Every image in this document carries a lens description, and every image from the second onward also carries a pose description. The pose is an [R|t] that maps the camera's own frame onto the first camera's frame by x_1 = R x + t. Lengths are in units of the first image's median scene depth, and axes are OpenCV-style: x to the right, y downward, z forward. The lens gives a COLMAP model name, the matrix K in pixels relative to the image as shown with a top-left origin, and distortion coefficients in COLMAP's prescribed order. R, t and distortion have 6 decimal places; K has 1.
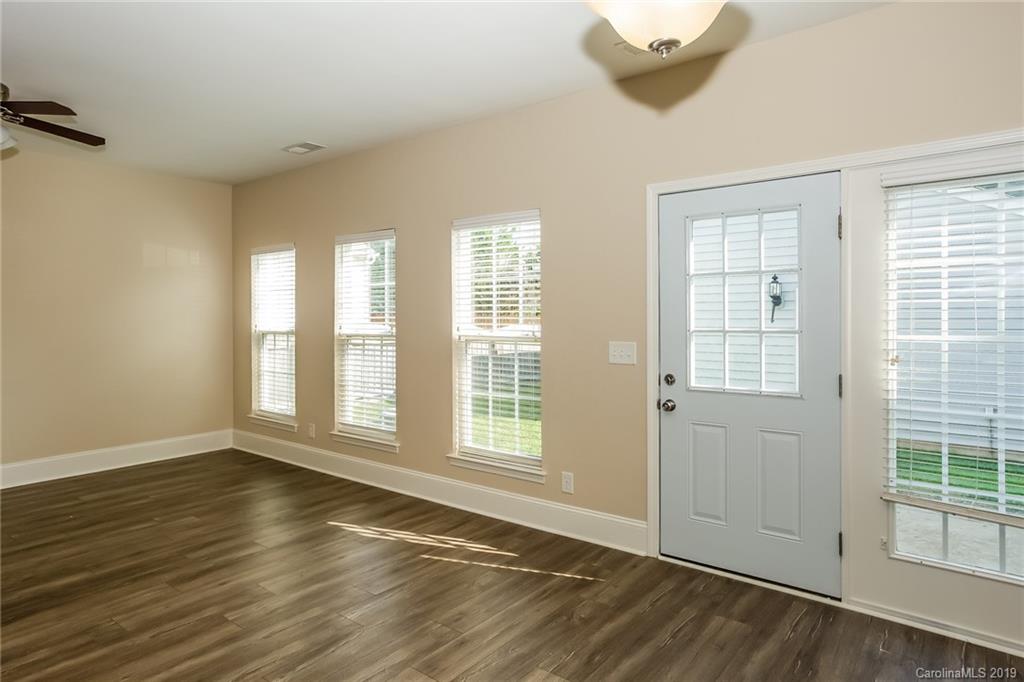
lens RADIAL K [[622.4, 0, 510.1], [0, 622.4, 318.4], [0, 0, 1]] dist [0.016382, 0.003115]
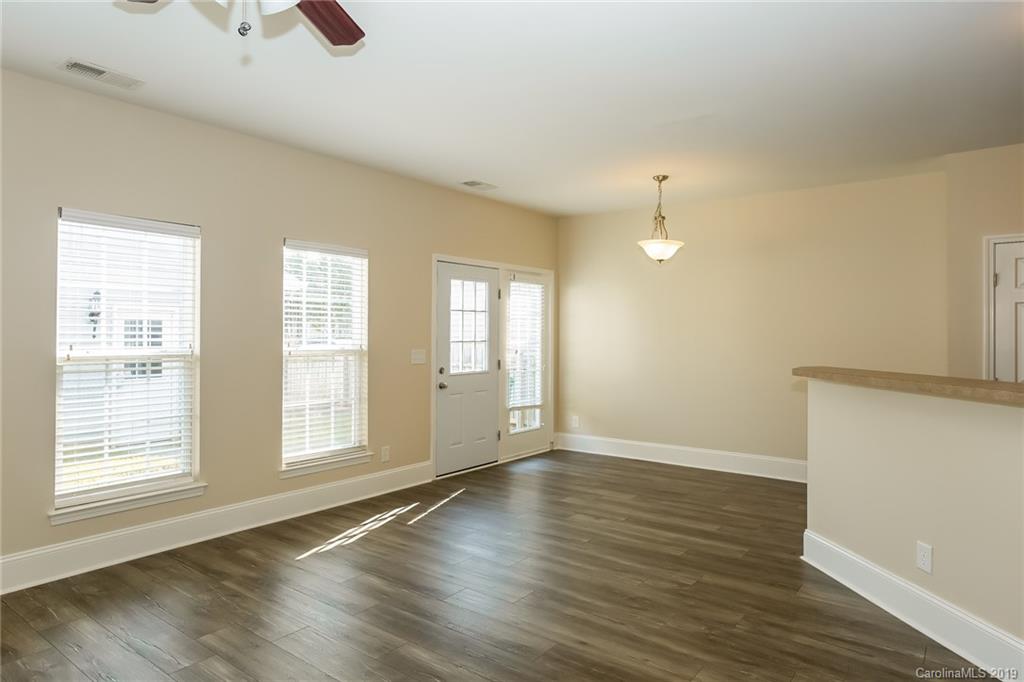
lens RADIAL K [[629.5, 0, 514.9], [0, 629.5, 325.2], [0, 0, 1]] dist [0.005518, 0.002457]
pose [[-0.027251, 0.014469, 0.999524, -1.428462], [0.000579, 0.999895, -0.014459, -0.000339], [-0.999628, 0.000185, -0.027257, 0.826498]]
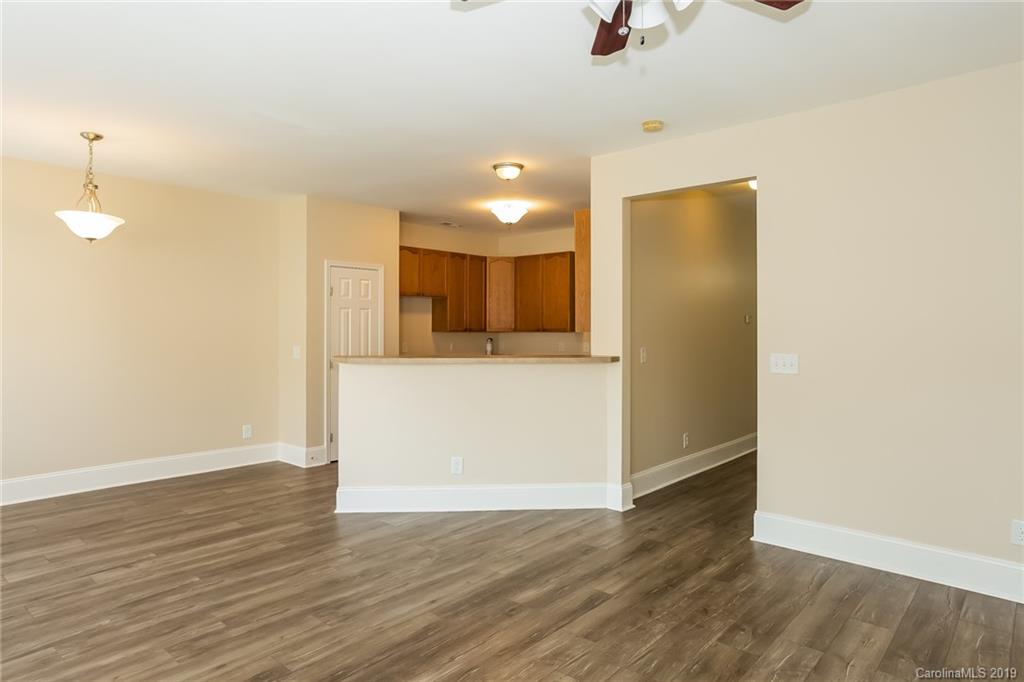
lens RADIAL K [[629.5, 0, 514.9], [0, 629.5, 325.2], [0, 0, 1]] dist [0.005518, 0.002457]
pose [[-0.999059, -0.000051, 0.043381, -0.788412], [-0.000094, 1.000000, -0.000994, -0.010454], [-0.043381, -0.000997, -0.999058, 1.626912]]
